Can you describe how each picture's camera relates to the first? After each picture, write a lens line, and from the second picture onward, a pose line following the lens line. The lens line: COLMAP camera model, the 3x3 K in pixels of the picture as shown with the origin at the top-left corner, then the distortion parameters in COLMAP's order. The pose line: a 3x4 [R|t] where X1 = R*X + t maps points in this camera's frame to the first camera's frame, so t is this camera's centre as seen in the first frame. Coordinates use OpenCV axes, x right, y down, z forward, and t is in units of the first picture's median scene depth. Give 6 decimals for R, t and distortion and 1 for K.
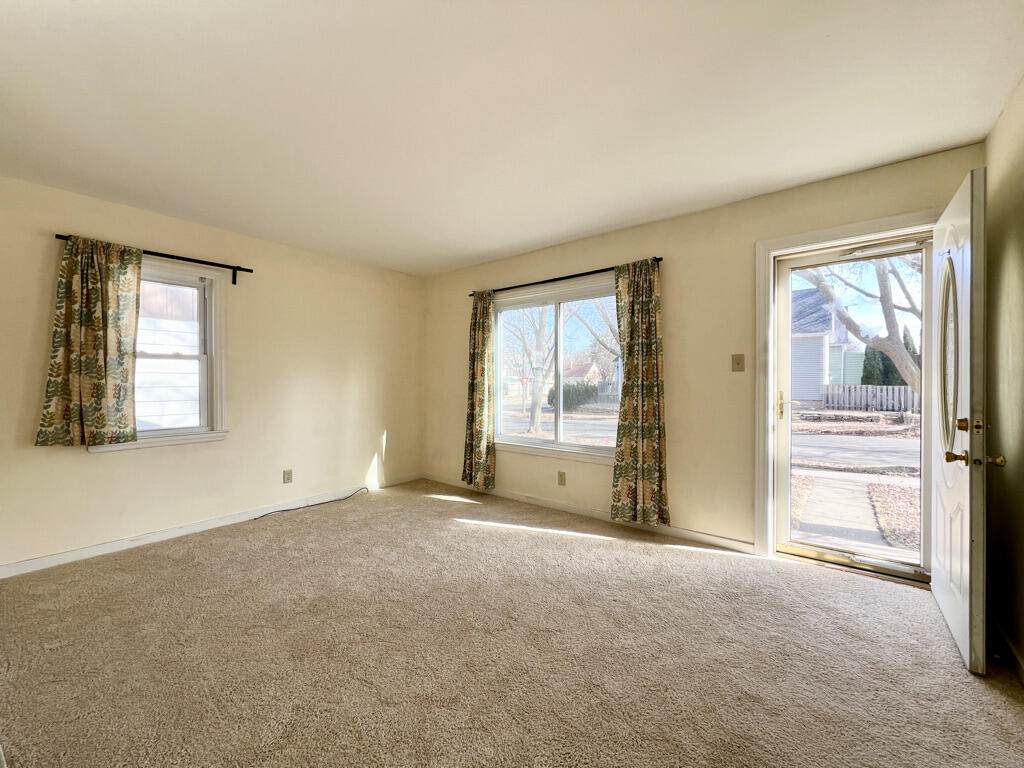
lens RADIAL K [[404.8, 0, 513.1], [0, 404.8, 383.4], [0, 0, 1]] dist [0.001396, 0.000463]
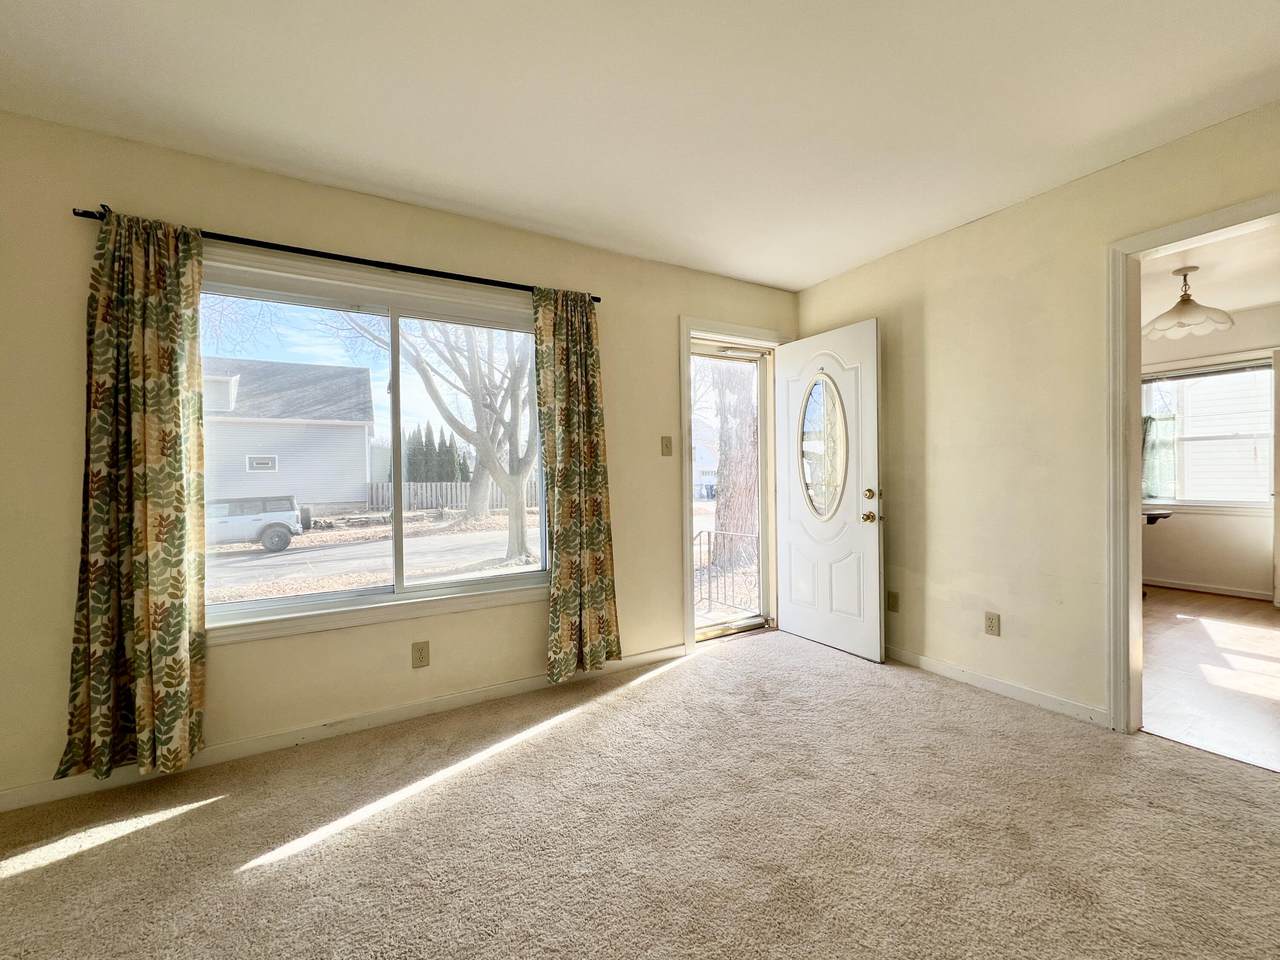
lens RADIAL K [[522.2, 0, 640.5], [0, 522.2, 480.4], [0, 0, 1]] dist [0.000141, -0.000508]
pose [[0.362316, -0.014173, 0.931948, -0.452672], [0.020658, 0.999761, 0.007173, 0.012623], [-0.931826, 0.016653, 0.362522, 0.548211]]
